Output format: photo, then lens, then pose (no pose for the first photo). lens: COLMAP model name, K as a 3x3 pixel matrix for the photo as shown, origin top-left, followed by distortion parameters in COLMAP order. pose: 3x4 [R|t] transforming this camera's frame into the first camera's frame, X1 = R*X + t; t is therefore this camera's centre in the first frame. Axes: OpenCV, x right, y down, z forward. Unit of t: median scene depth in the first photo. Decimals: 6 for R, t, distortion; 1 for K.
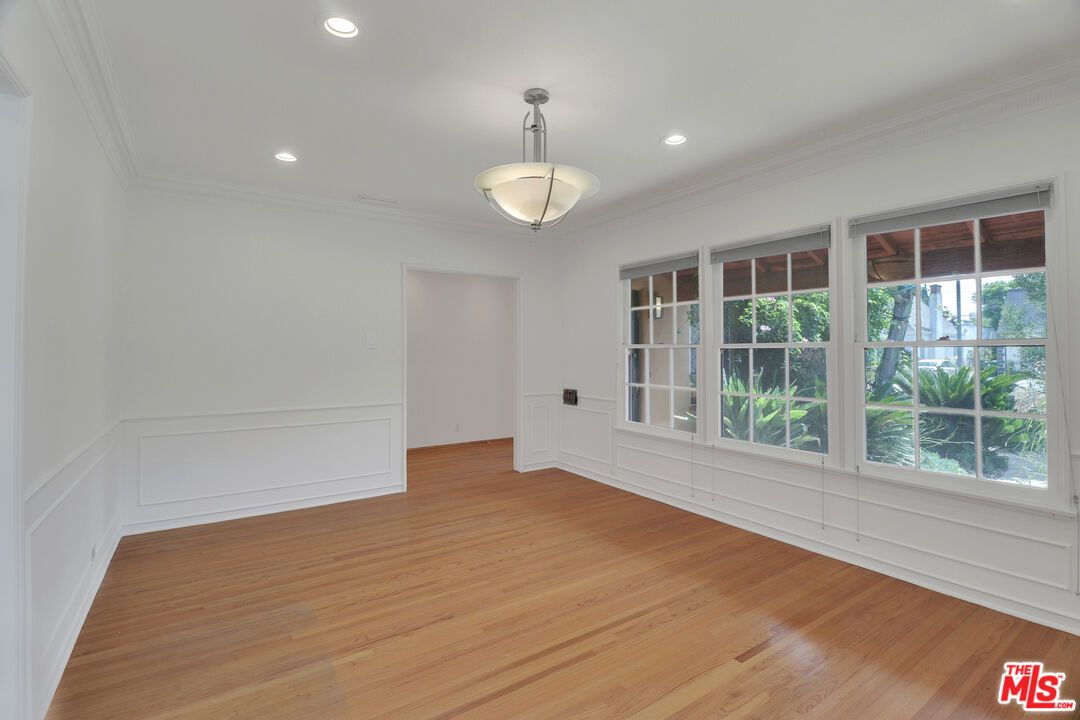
lens RADIAL K [[519.4, 0, 542.4], [0, 519.4, 350.6], [0, 0, 1]] dist [-0.003686, -0.001458]
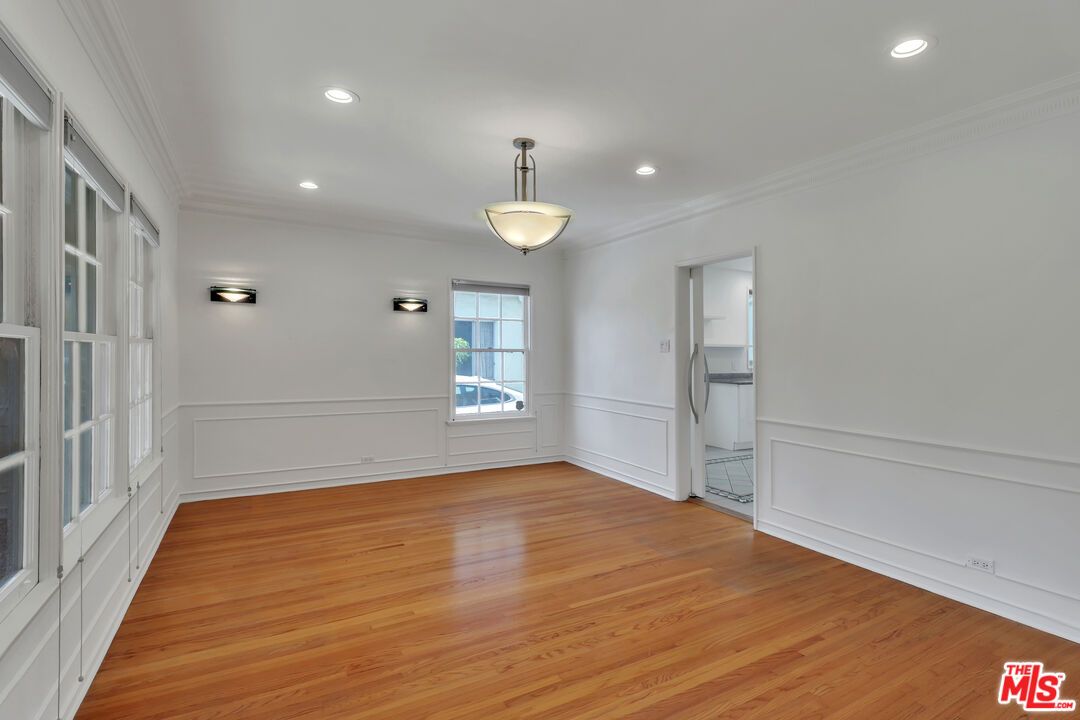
lens RADIAL K [[519.4, 0, 542.4], [0, 519.4, 350.6], [0, 0, 1]] dist [-0.003686, -0.001458]
pose [[-0.996217, -0.007808, 0.086549, -0.129526], [-0.008700, 0.999913, -0.009945, 0.012220], [-0.086464, -0.010660, -0.996198, 1.862749]]
